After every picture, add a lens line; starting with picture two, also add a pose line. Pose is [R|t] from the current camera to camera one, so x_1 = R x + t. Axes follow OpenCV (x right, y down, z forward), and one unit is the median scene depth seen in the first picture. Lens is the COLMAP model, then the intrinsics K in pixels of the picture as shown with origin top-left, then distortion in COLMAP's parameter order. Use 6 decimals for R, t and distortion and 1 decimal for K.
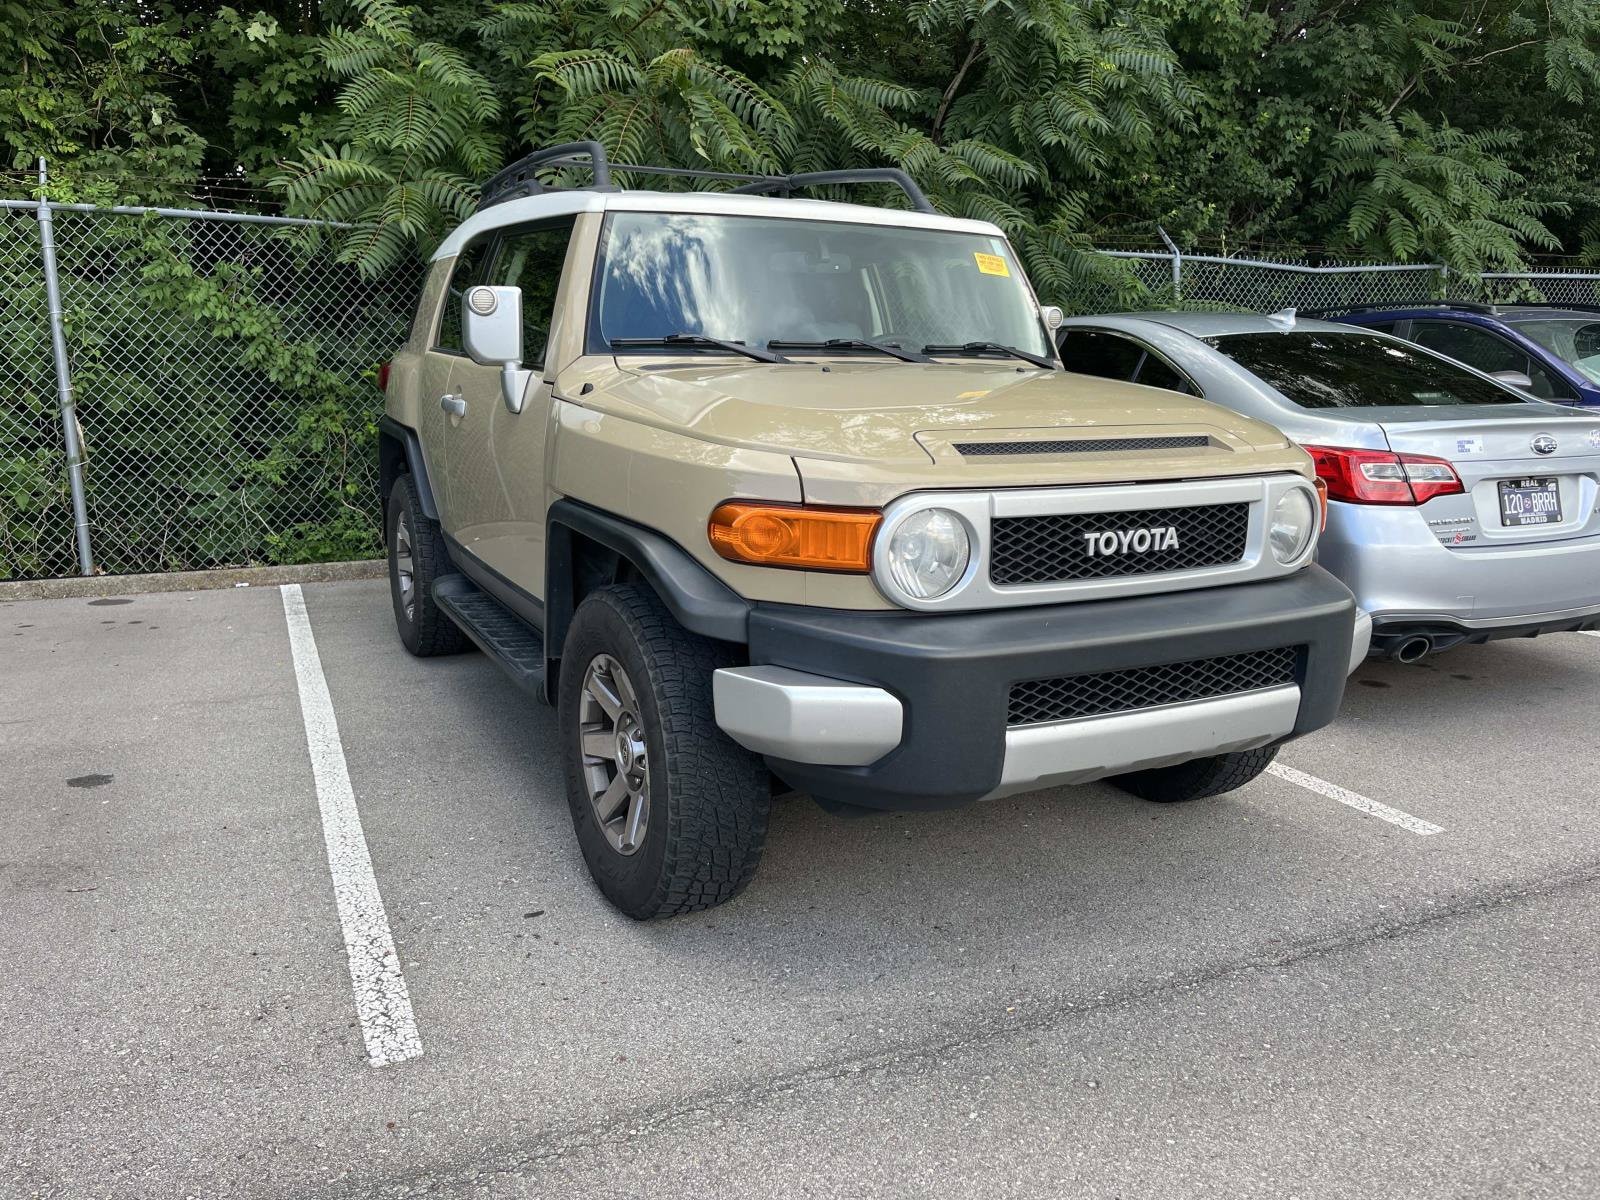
lens RADIAL K [[1208.9, 0, 814.1], [0, 1208.9, 607.3], [0, 0, 1]] dist [0.076564, -0.100419]
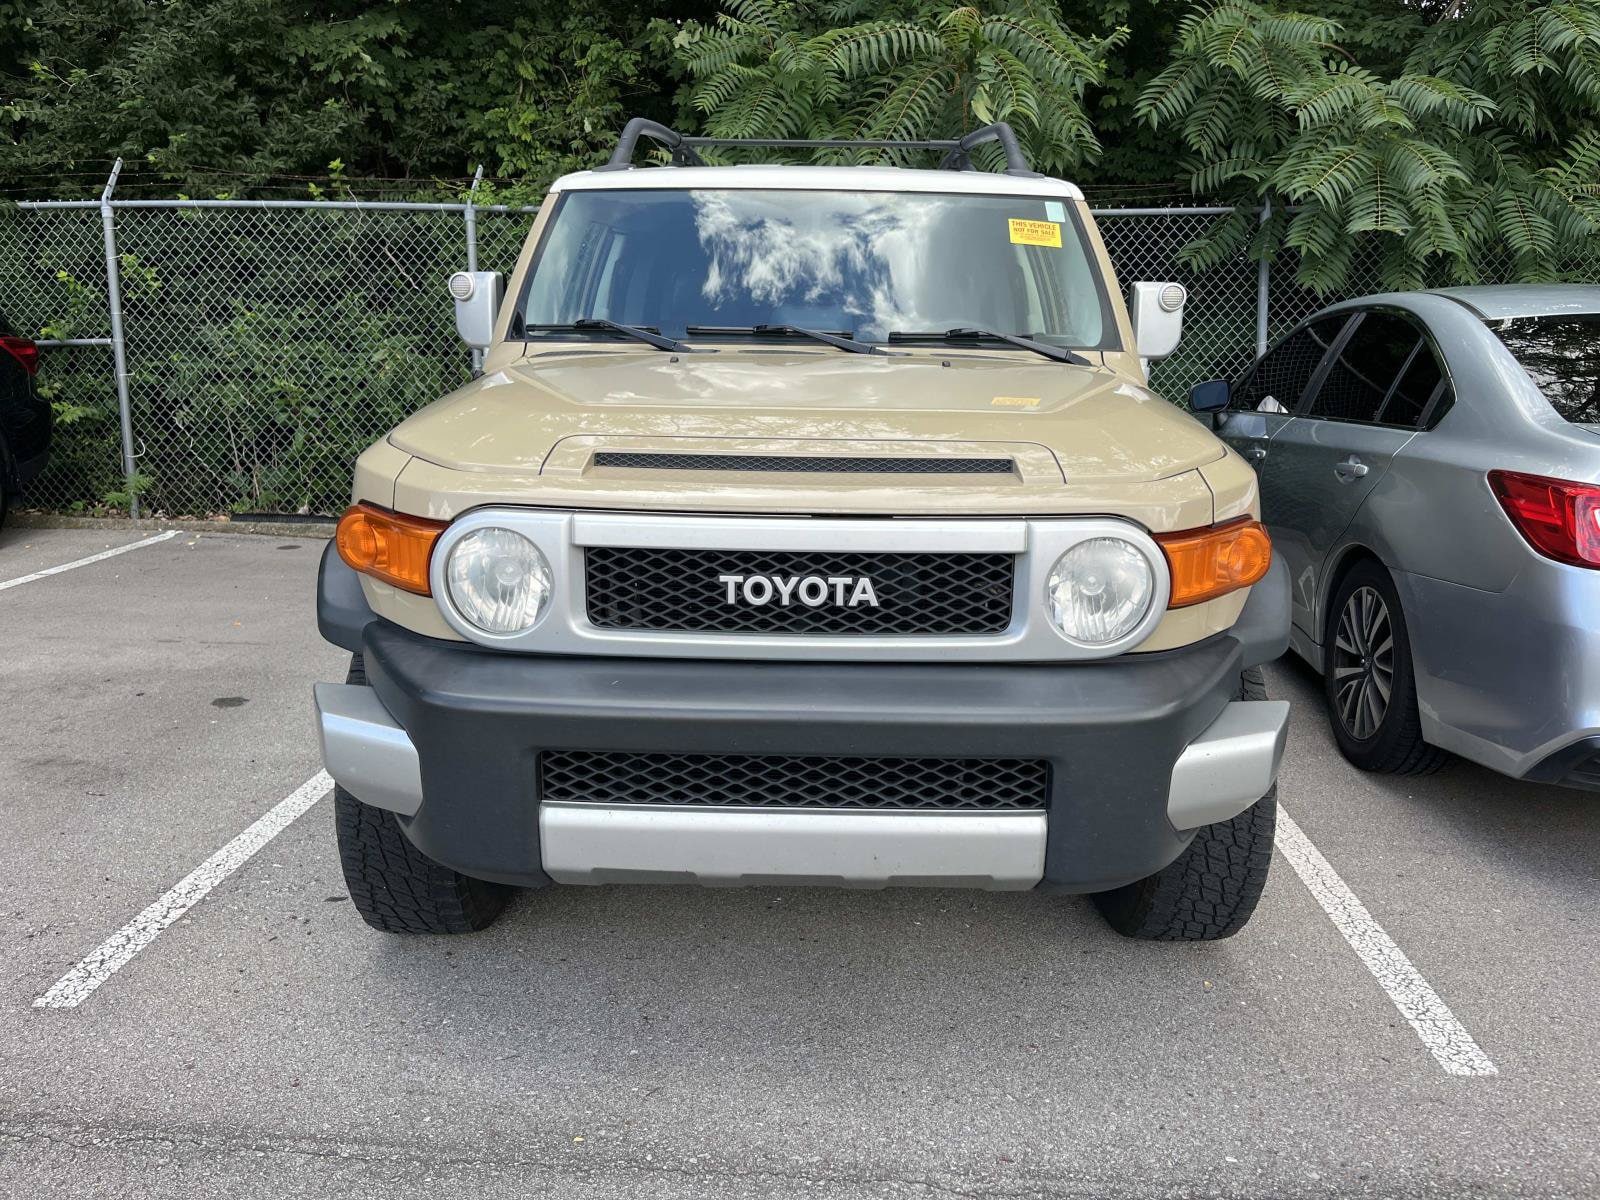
lens RADIAL K [[1208.9, 0, 813.2], [0, 1208.9, 594.2], [0, 0, 1]] dist [0.076564, -0.100419]
pose [[0.879762, 0.104081, -0.463882, 0.607349], [-0.101586, 0.994361, 0.030444, -0.074138], [0.464435, 0.020341, 0.885374, 0.313135]]
